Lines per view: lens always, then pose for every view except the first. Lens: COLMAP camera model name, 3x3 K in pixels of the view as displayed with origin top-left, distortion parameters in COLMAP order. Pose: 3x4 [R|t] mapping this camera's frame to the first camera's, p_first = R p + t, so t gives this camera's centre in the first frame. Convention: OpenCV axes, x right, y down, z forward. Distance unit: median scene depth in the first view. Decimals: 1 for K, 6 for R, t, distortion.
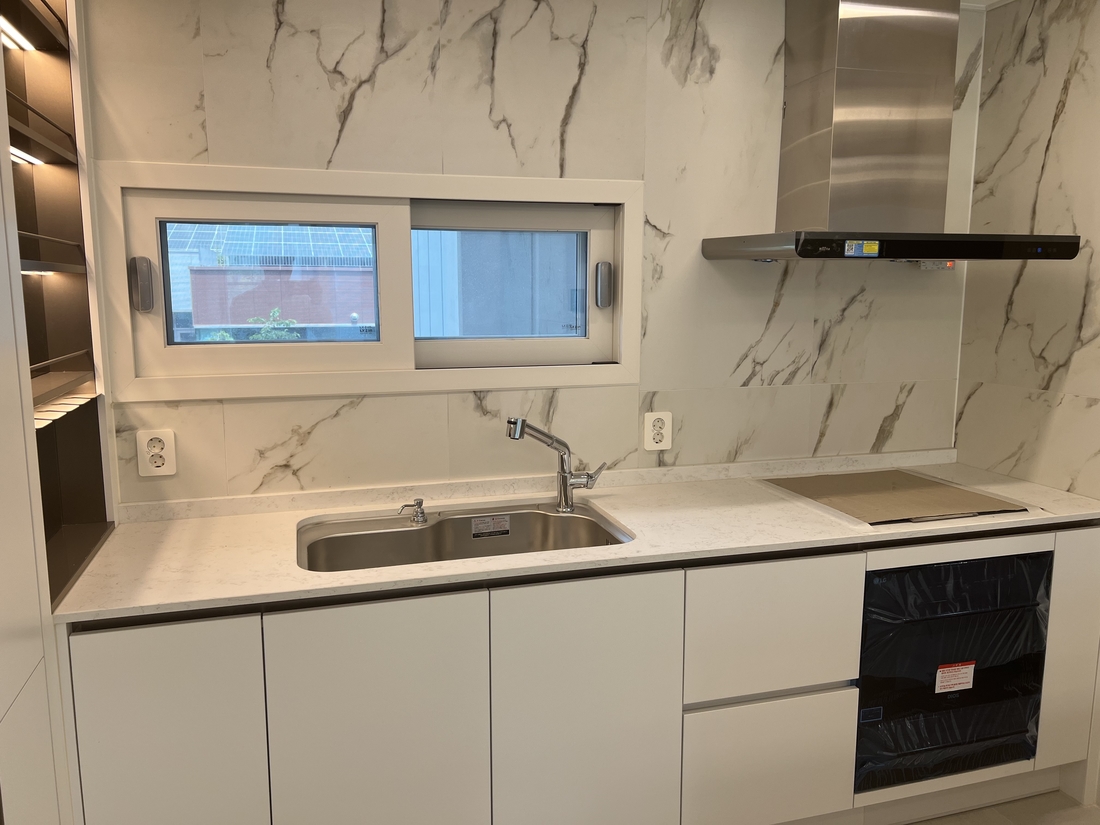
lens RADIAL K [[835.7, 0, 551.6], [0, 835.7, 408.7], [0, 0, 1]] dist [0.050652, -0.066153]
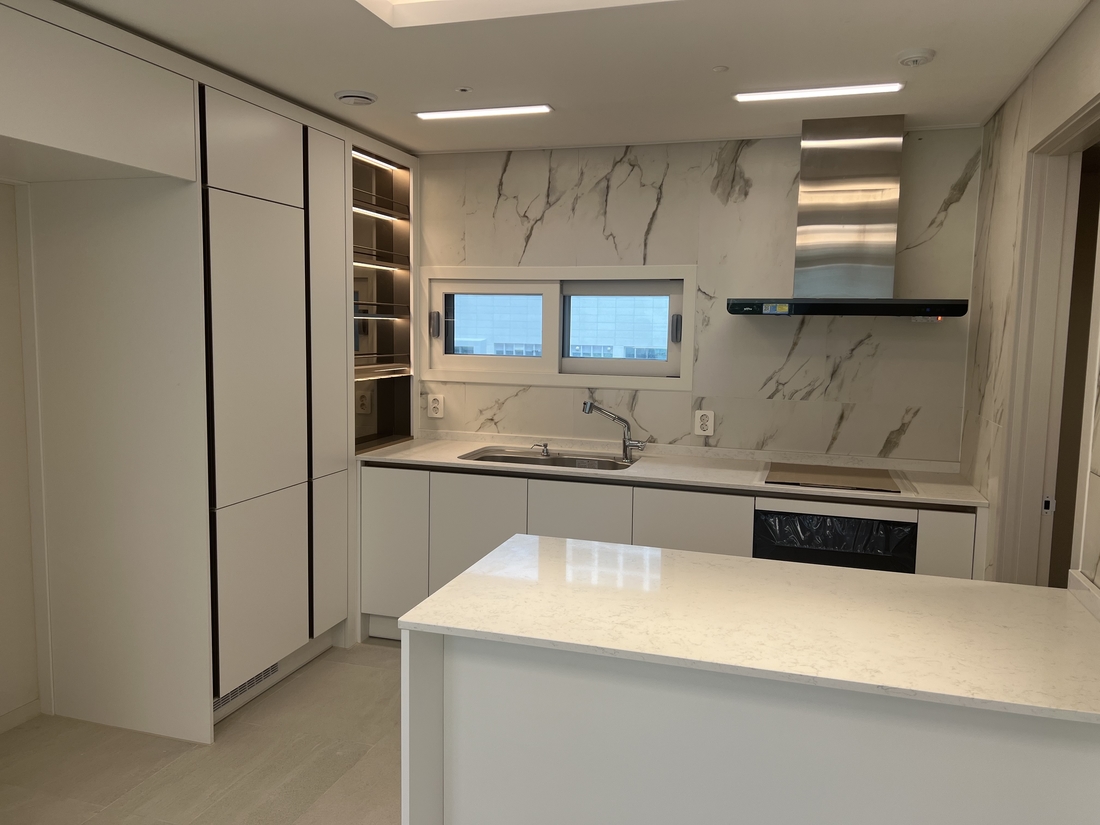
lens RADIAL K [[835.7, 0, 553.5], [0, 835.7, 416.5], [0, 0, 1]] dist [0.050652, -0.066153]
pose [[0.827325, 0.077288, -0.556381, 0.843703], [-0.098811, 0.995068, -0.008703, 0.062572], [0.552964, 0.062177, 0.830882, -0.496555]]
